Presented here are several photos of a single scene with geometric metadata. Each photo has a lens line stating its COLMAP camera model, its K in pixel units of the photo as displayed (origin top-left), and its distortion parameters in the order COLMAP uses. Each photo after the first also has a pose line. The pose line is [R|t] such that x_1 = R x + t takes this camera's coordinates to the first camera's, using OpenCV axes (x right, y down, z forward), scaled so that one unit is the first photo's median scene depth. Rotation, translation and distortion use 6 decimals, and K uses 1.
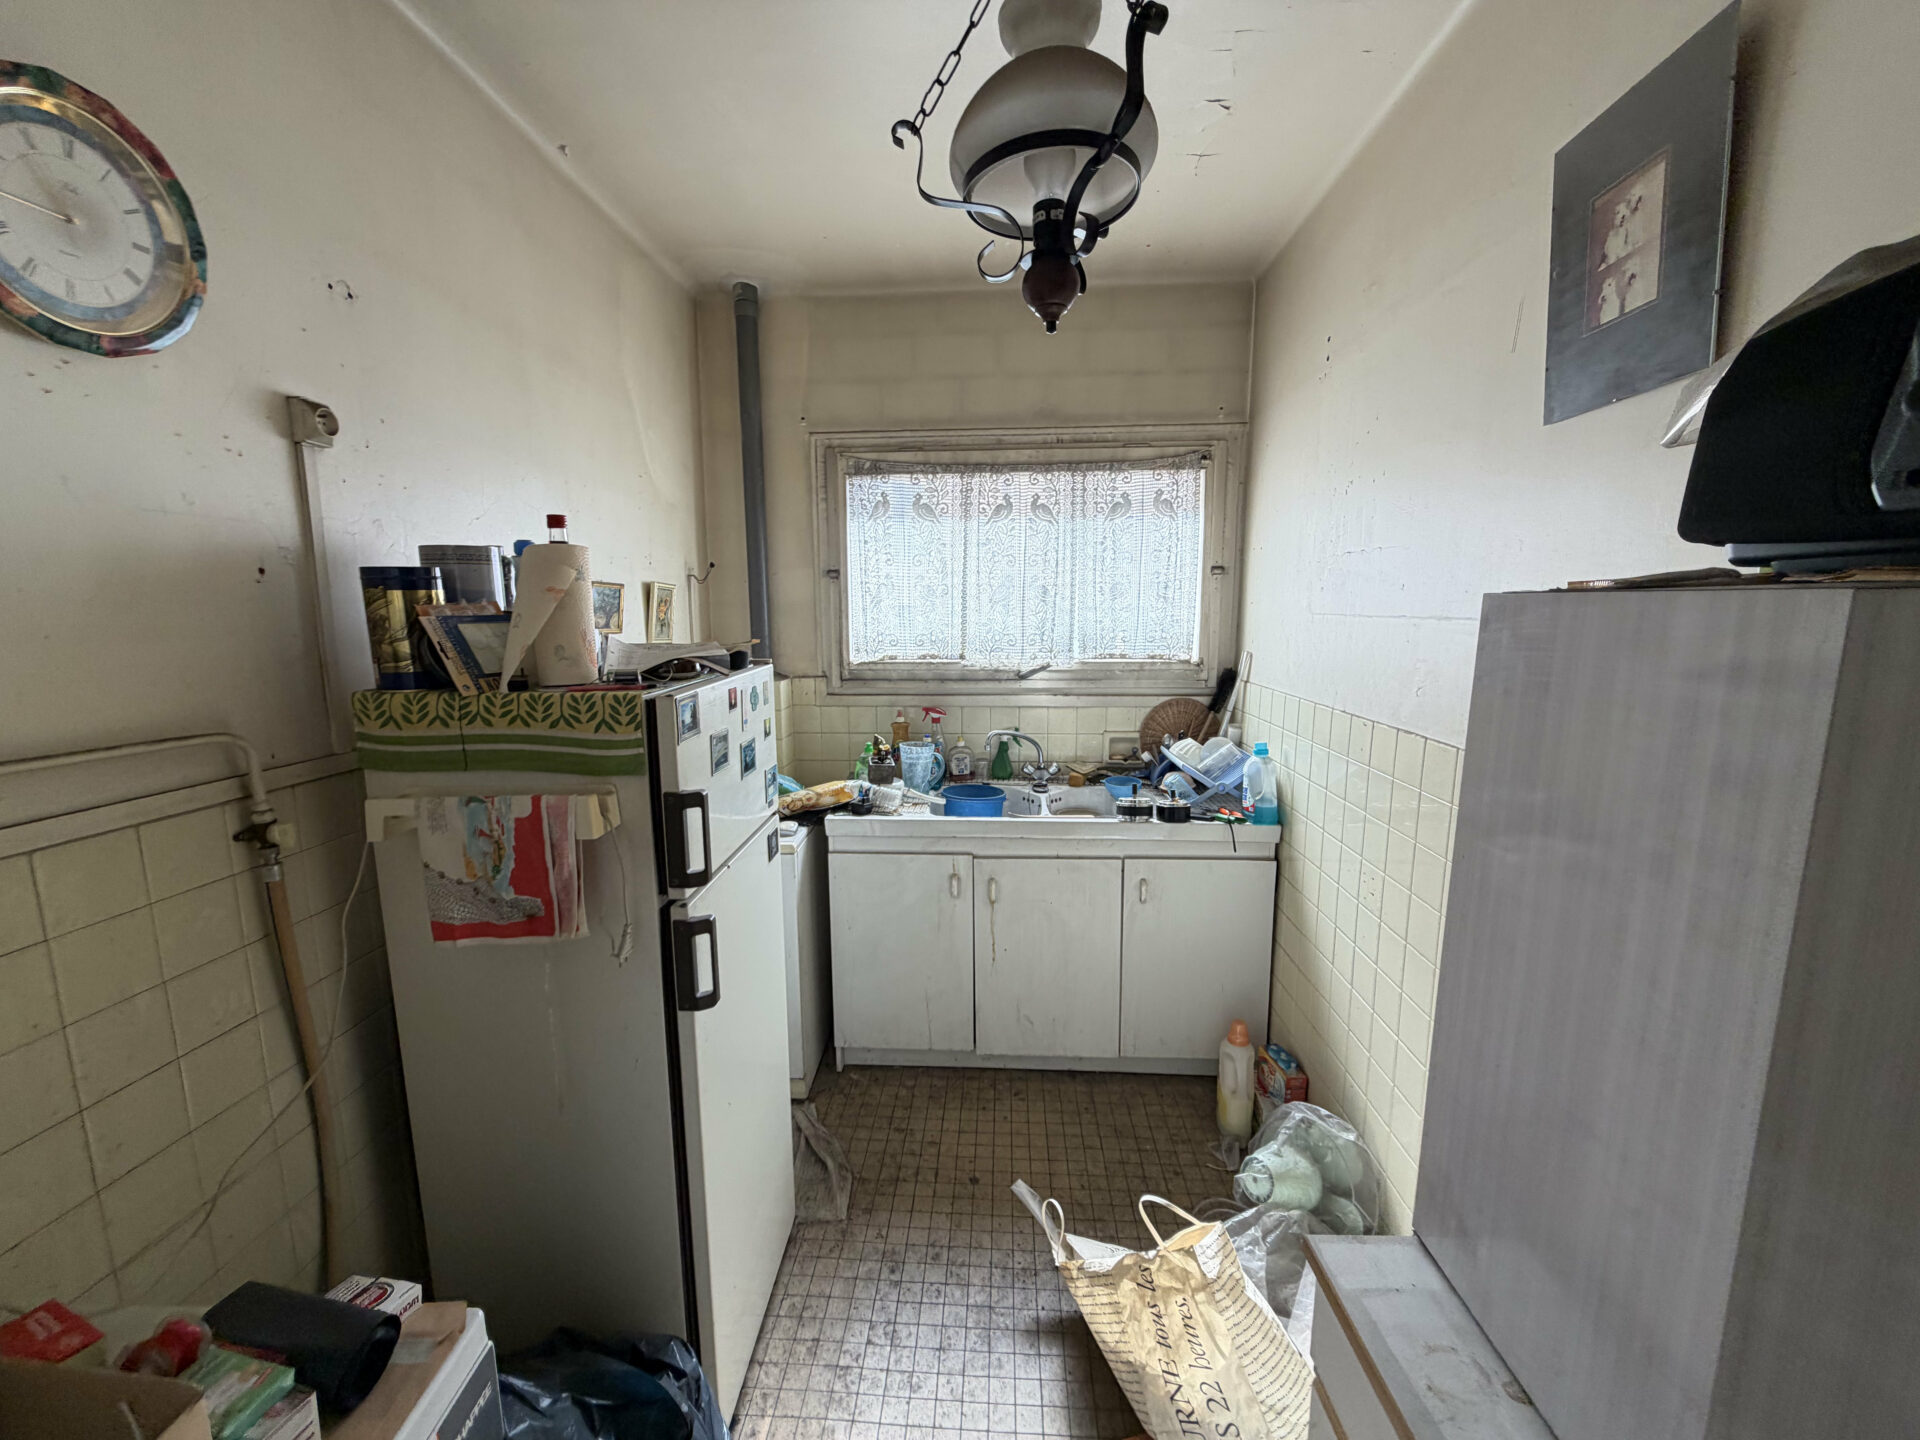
lens RADIAL K [[763.9, 0, 954.2], [0, 763.9, 726.0], [0, 0, 1]] dist [-0.000004, -0.000322]
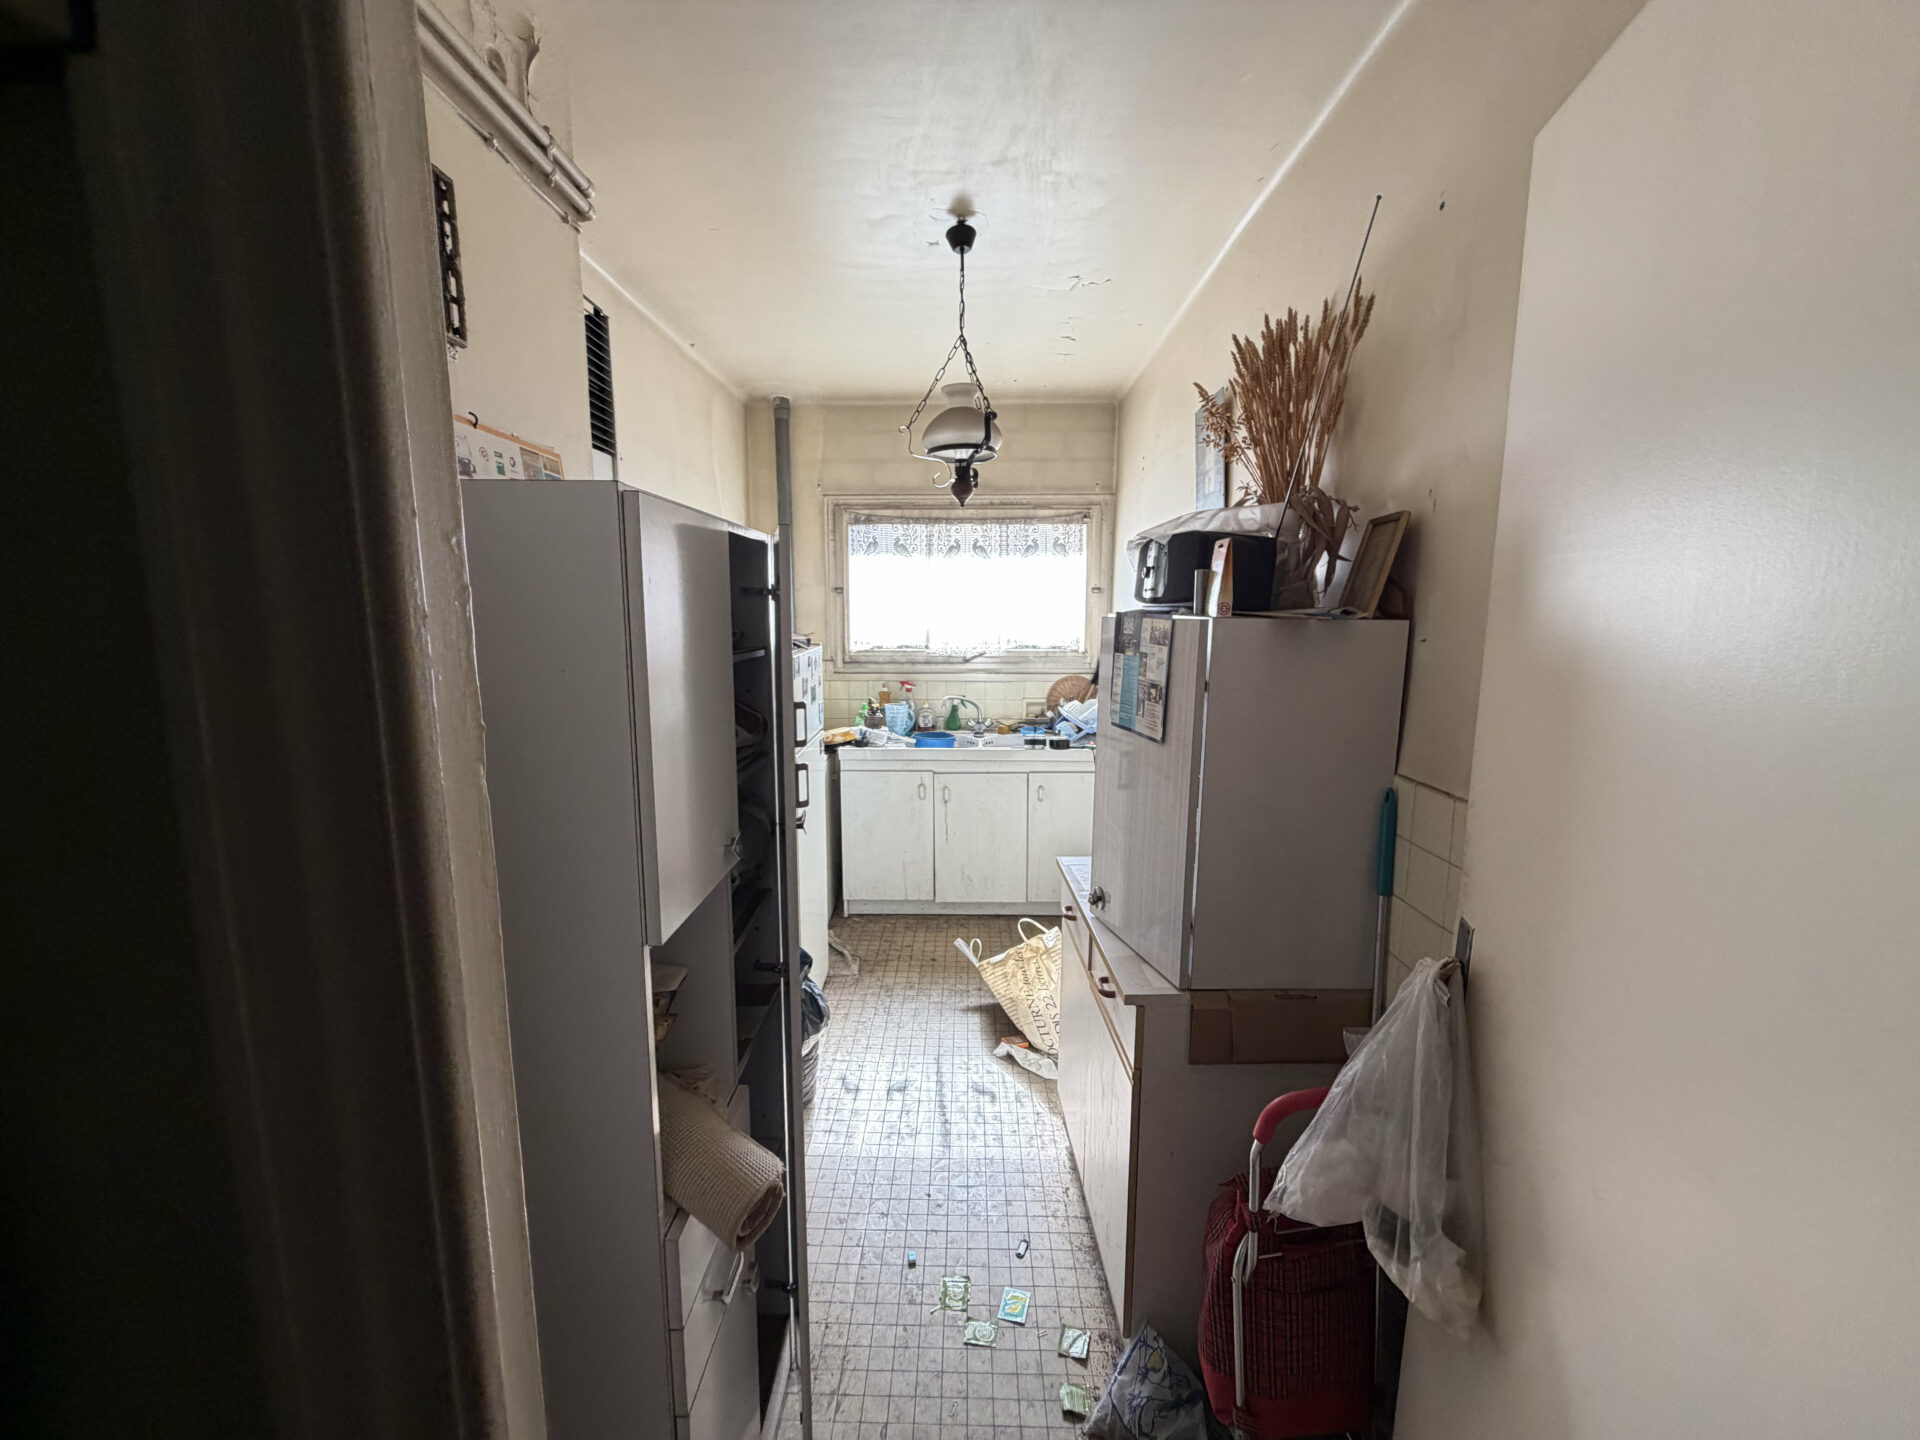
lens RADIAL K [[763.9, 0, 948.5], [0, 763.9, 723.6], [0, 0, 1]] dist [-0.000004, -0.000322]
pose [[0.999249, 0.000620, 0.038742, -0.004727], [-0.000420, 0.999986, -0.005183, 0.068900], [-0.038744, 0.005162, 0.999236, -0.503971]]
